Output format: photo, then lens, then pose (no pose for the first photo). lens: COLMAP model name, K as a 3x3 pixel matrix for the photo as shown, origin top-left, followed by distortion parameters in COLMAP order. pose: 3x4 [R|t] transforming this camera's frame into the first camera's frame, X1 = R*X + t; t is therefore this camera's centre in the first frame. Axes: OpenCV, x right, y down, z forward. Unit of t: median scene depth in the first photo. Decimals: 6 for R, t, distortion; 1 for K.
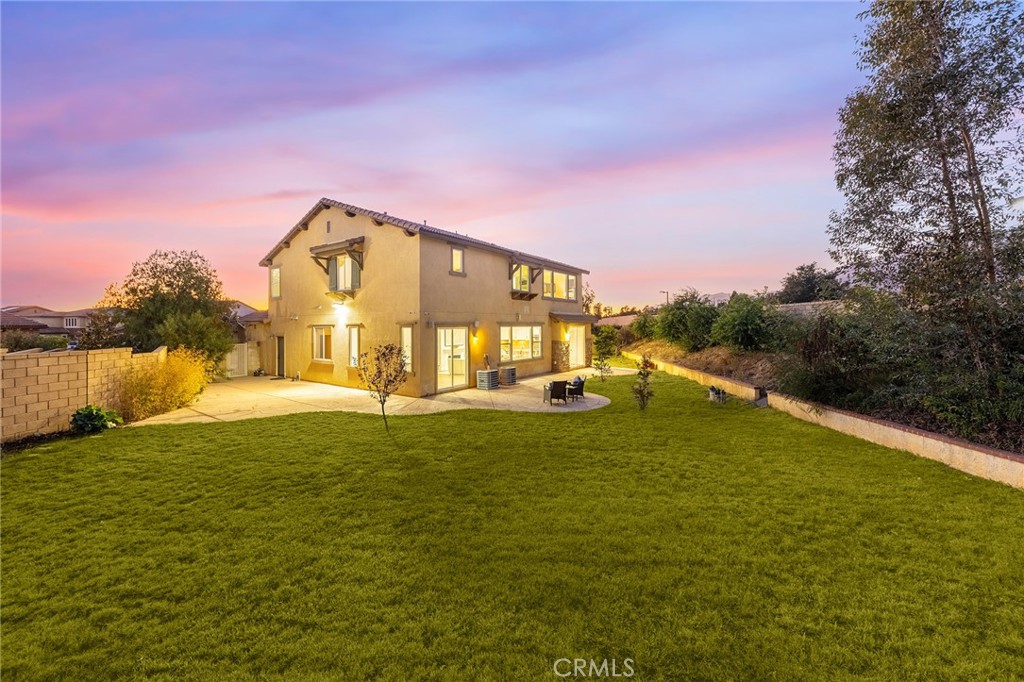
lens RADIAL K [[407.5, 0, 509.3], [0, 407.5, 331.4], [0, 0, 1]] dist [0.008081, 0.000391]
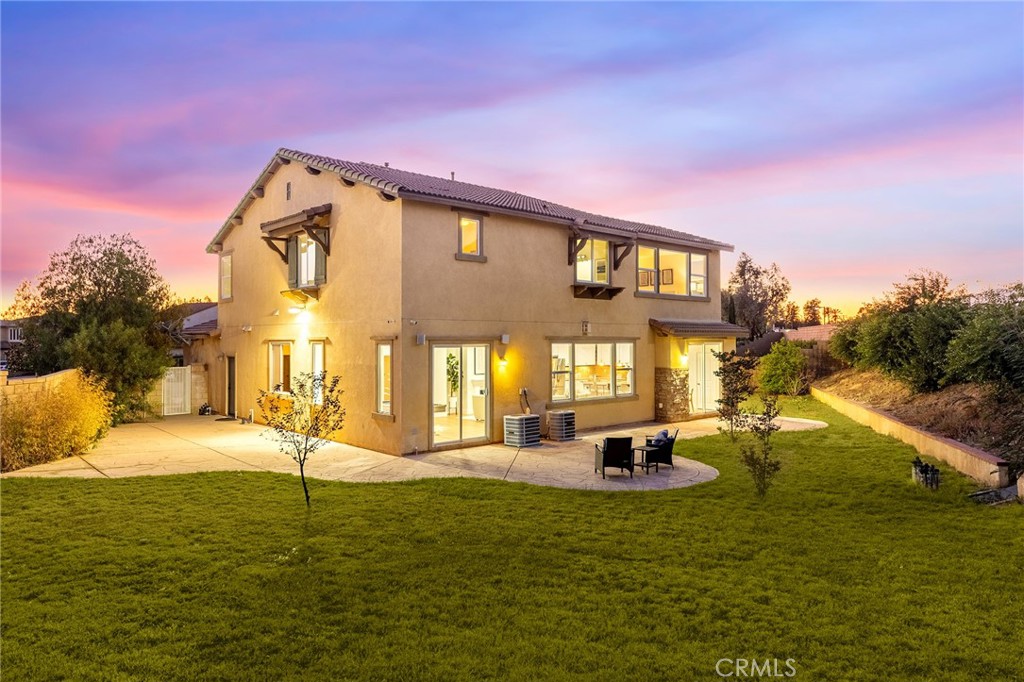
lens RADIAL K [[683.6, 0, 516.6], [0, 683.6, 338.6], [0, 0, 1]] dist [0.008169, -0.013249]
pose [[0.974899, 0.003007, -0.222625, 0.175265], [-0.006388, 0.999875, -0.014470, -0.004386], [0.222554, 0.015529, 0.974797, 0.007670]]
